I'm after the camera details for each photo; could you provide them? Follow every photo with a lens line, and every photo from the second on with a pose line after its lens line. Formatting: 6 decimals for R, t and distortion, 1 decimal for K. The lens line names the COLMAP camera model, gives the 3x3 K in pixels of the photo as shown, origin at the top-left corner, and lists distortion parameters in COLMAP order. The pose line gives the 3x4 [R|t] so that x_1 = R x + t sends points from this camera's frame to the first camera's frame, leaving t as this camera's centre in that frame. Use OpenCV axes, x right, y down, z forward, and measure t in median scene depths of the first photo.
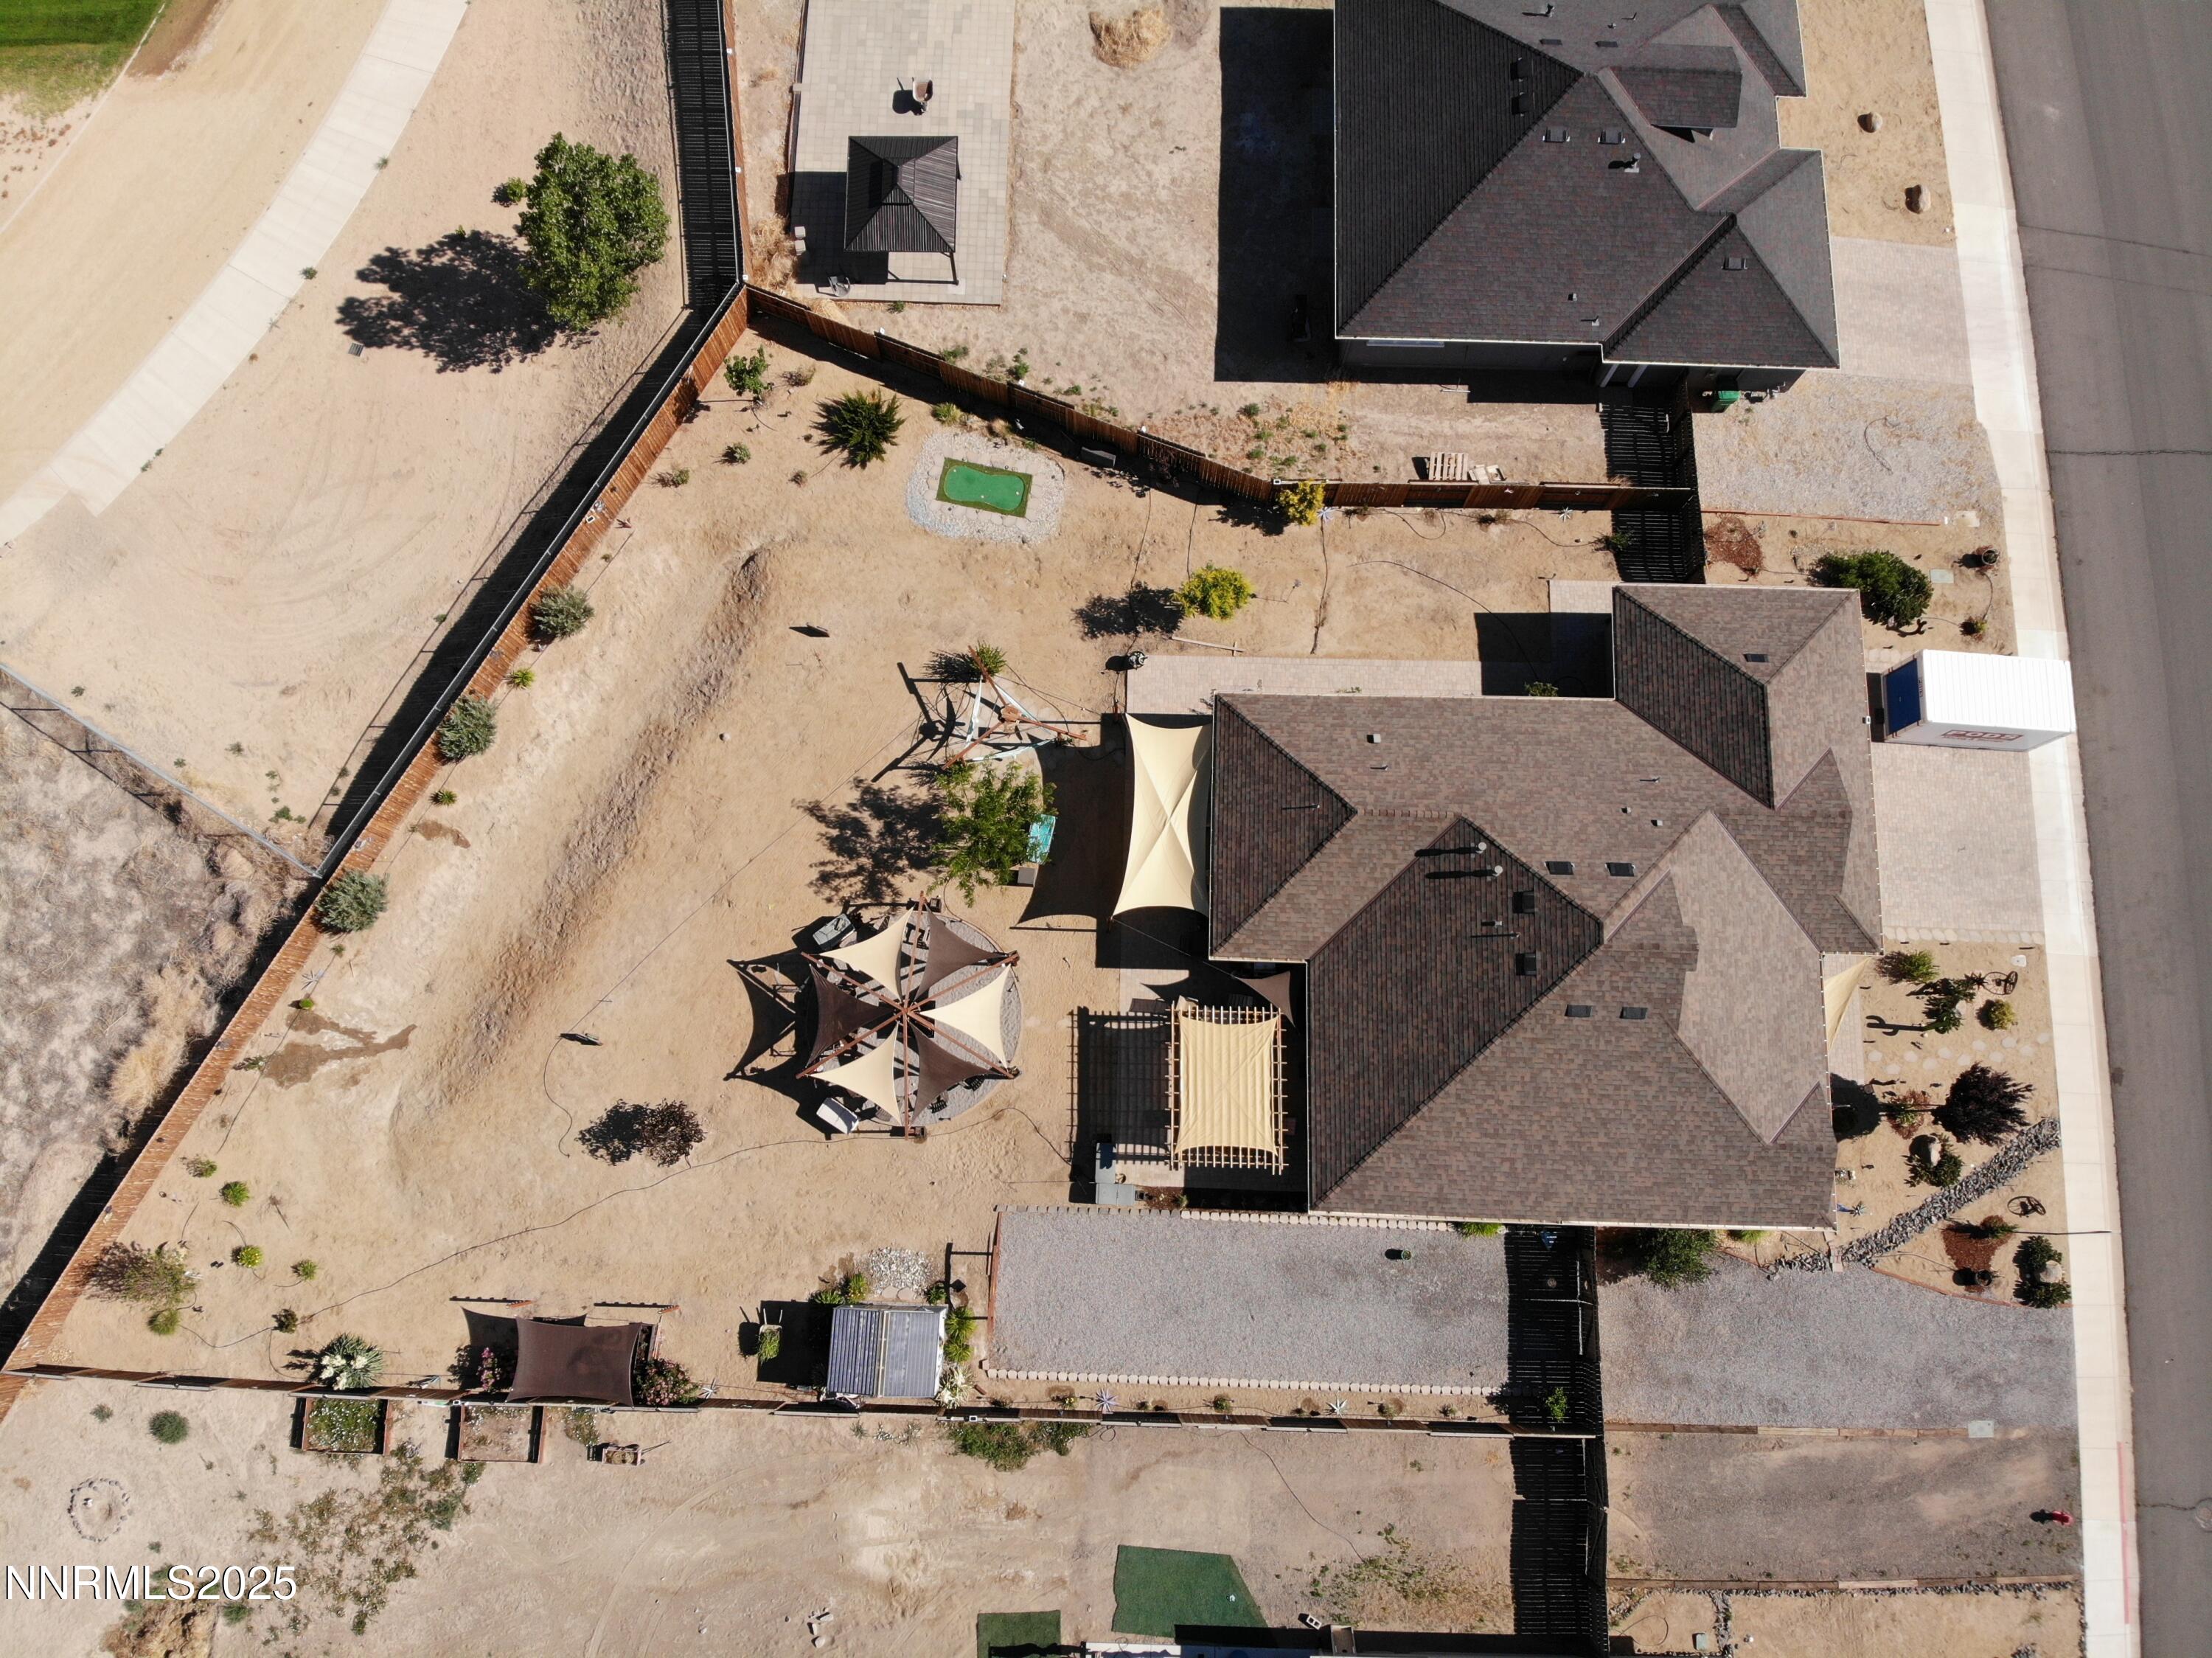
lens RADIAL K [[1622.6, 0, 1106.0], [0, 1622.6, 829.0], [0, 0, 1]] dist [0.075071, -0.201667]
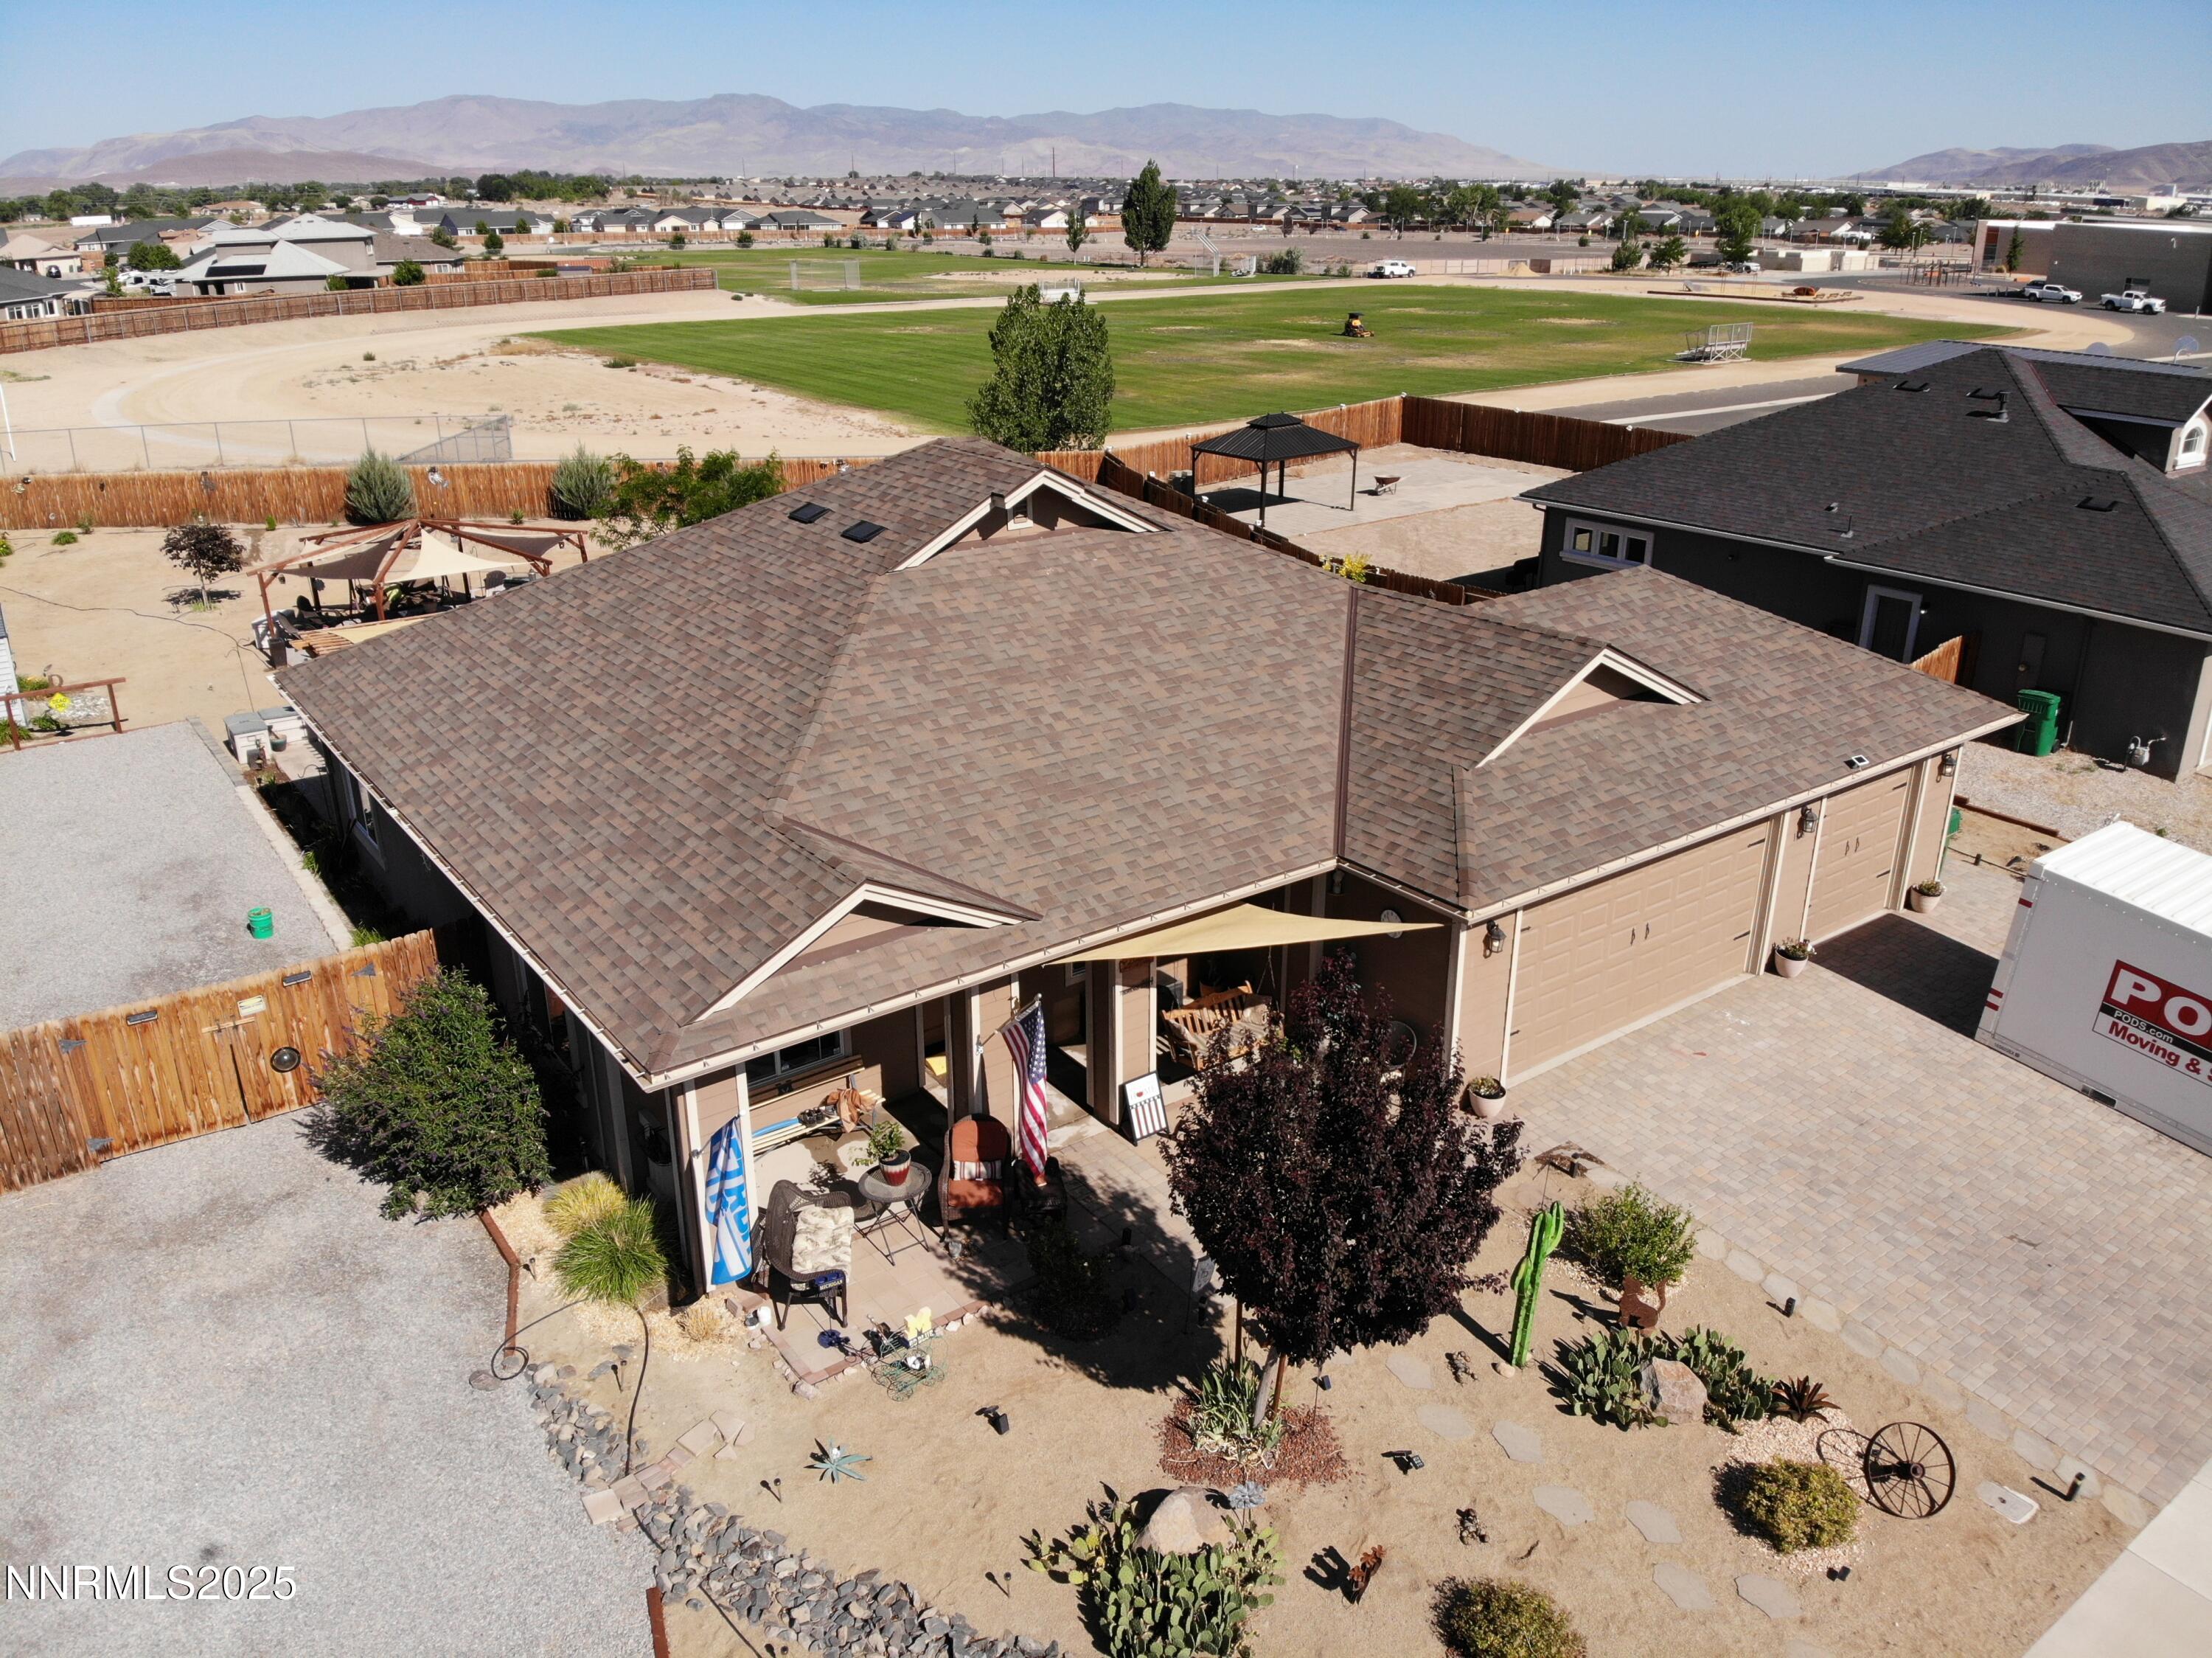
lens RADIAL K [[1628.6, 0, 1101.1], [0, 1628.6, 821.7], [0, 0, 1]] dist [0.050282, -0.158144]
pose [[0.613632, 0.284517, -0.736550, 0.654254], [-0.771726, 0.413421, -0.483241, 0.285197], [0.167015, 0.864947, 0.473257, 0.782818]]
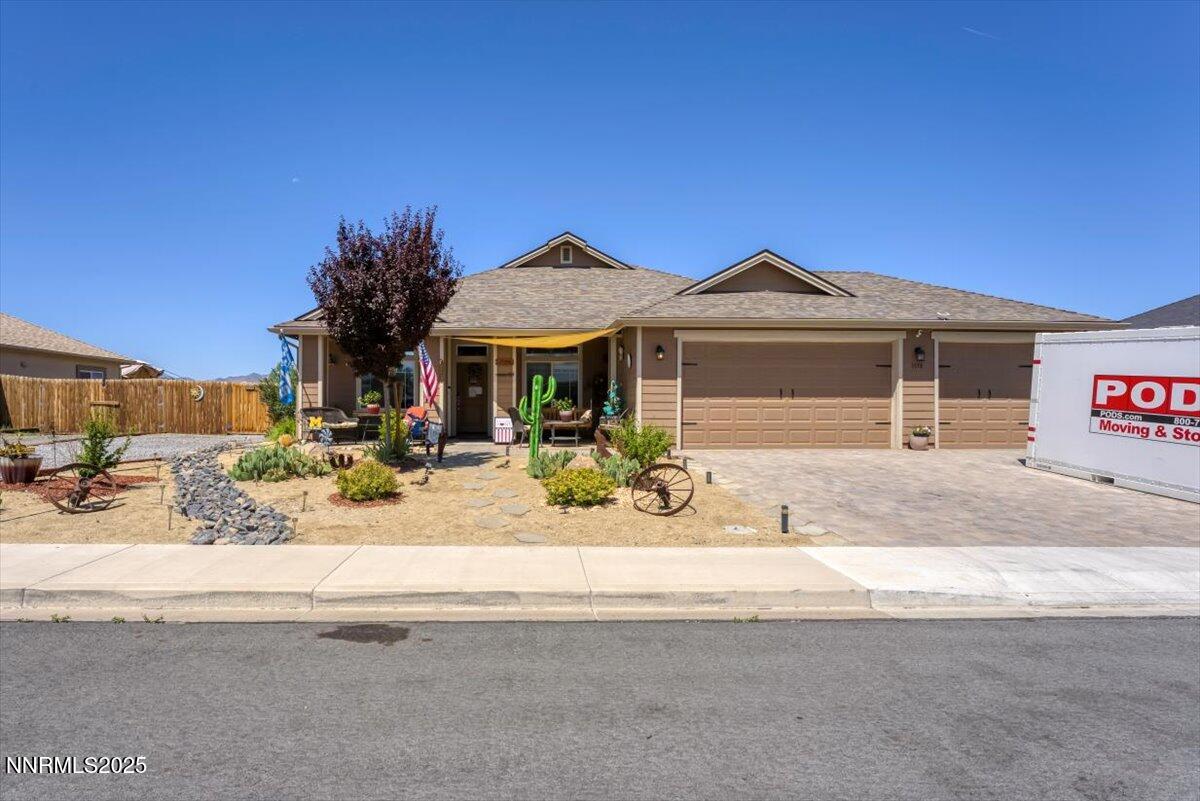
lens RADIAL K [[635.8, 0, 537.5], [0, 635.8, 407.0], [0, 0, 1]] dist [0.000237, -0.000057]
pose [[0.064558, -0.005421, -0.997899, 0.729038], [-0.977028, 0.203177, -0.064311, 0.132663], [0.203099, 0.979127, 0.007820, 0.997001]]
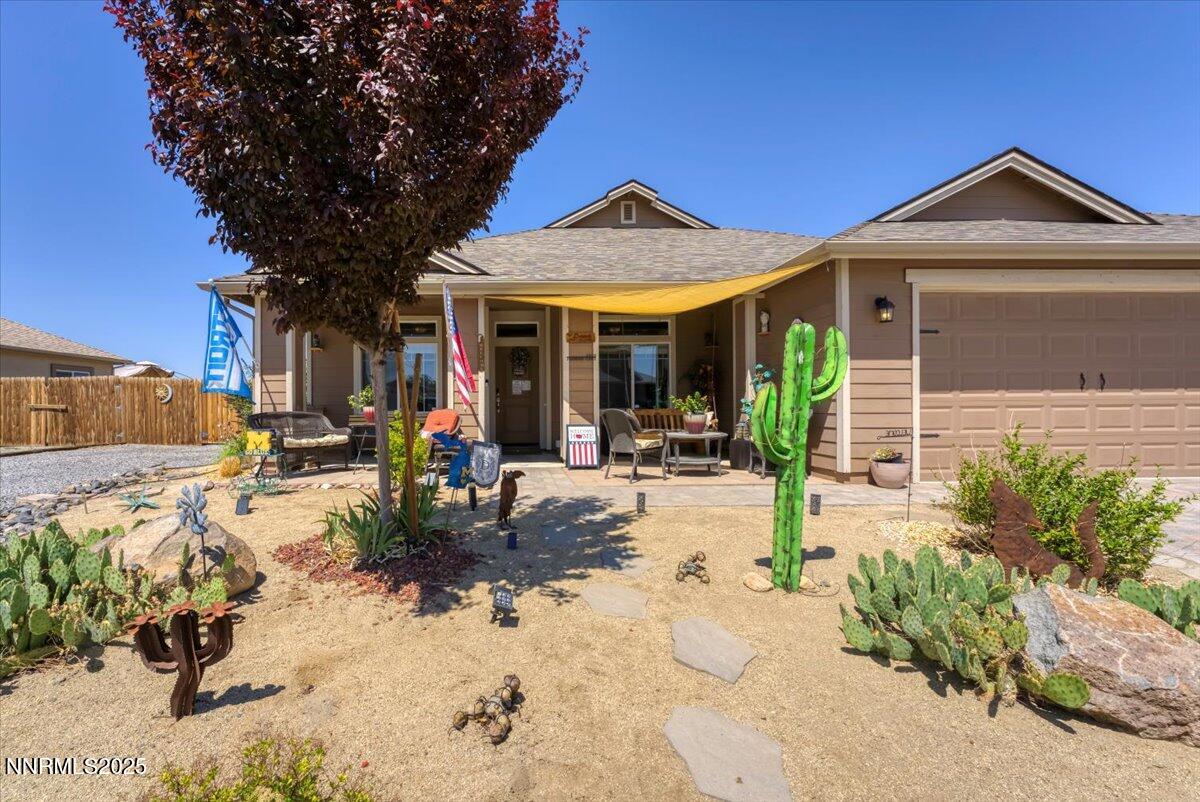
lens RADIAL K [[509.0, 0, 527.3], [0, 509.0, 407.5], [0, 0, 1]] dist [-0.008894, 0.000758]
pose [[0.061777, -0.002071, -0.998088, 0.570744], [-0.975476, 0.211539, -0.060816, 0.154679], [0.211260, 0.977367, 0.011048, 0.990318]]
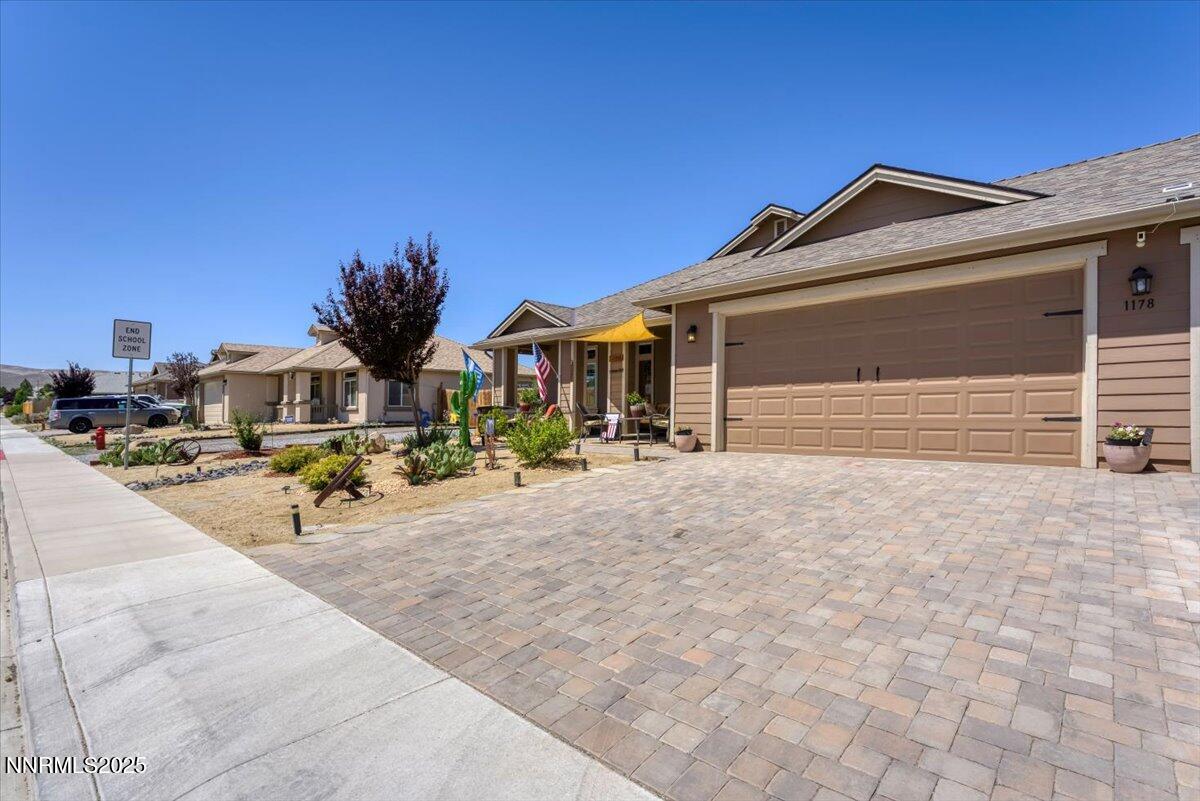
lens RADIAL K [[564.9, 0, 575.1], [0, 564.9, 413.8], [0, 0, 1]] dist [-0.000469, -0.000014]
pose [[-0.673326, 0.008799, -0.739293, 0.635400], [-0.721637, 0.209717, 0.659742, -0.043169], [0.160847, 0.977723, -0.134858, 1.036509]]
